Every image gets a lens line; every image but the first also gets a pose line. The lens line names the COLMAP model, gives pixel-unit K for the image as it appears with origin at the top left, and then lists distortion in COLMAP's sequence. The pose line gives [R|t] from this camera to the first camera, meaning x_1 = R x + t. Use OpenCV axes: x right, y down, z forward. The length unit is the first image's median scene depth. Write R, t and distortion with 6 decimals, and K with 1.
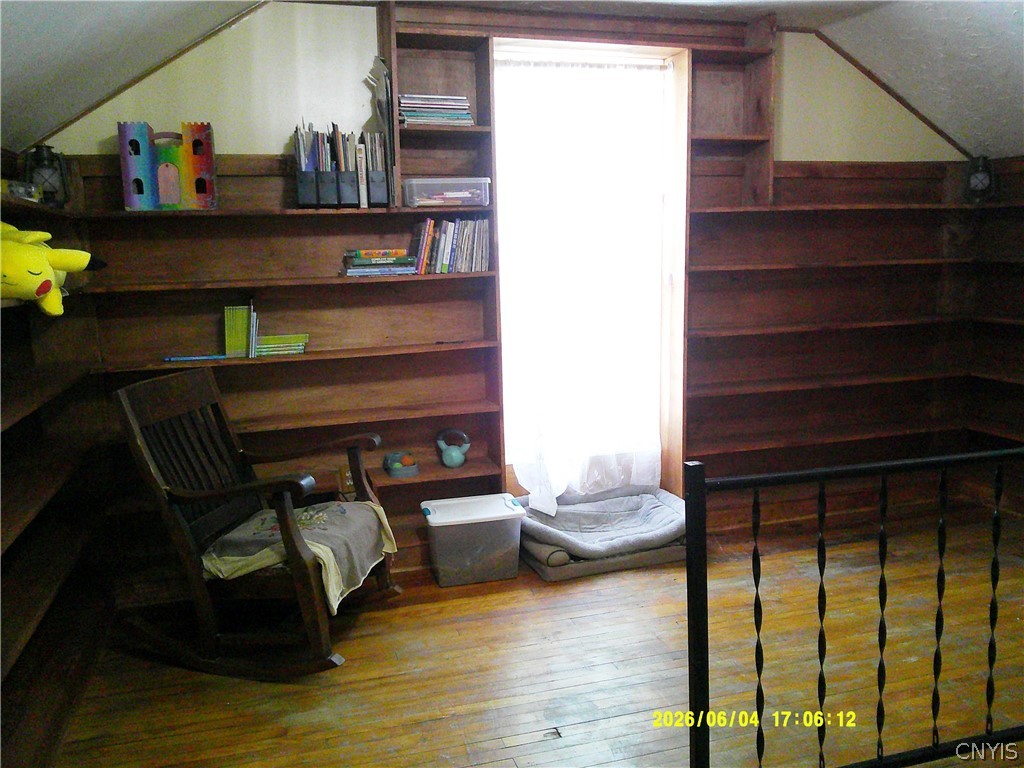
lens RADIAL K [[865.1, 0, 512.3], [0, 865.1, 380.3], [0, 0, 1]] dist [0.070302, -0.114156]
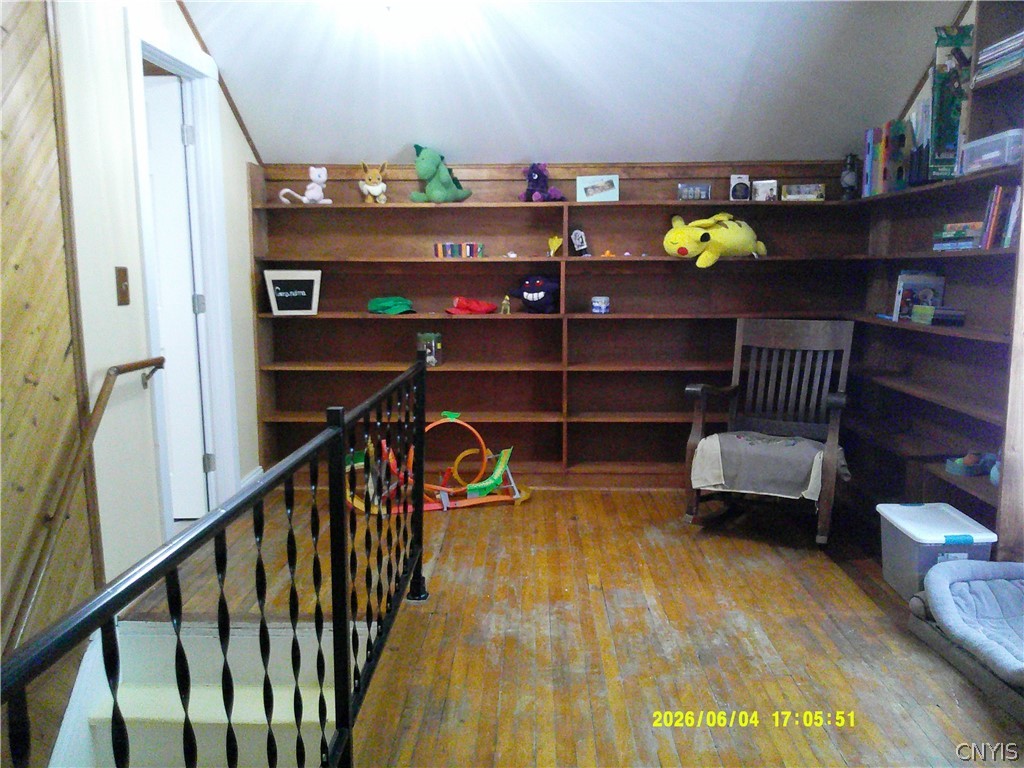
lens RADIAL K [[865.1, 0, 511.0], [0, 865.1, 385.9], [0, 0, 1]] dist [0.070302, -0.114156]
pose [[-0.333287, 0.162903, -0.928645, 0.918598], [-0.122623, 0.969105, 0.214009, -0.123607], [0.934817, 0.185200, -0.303014, 0.871663]]
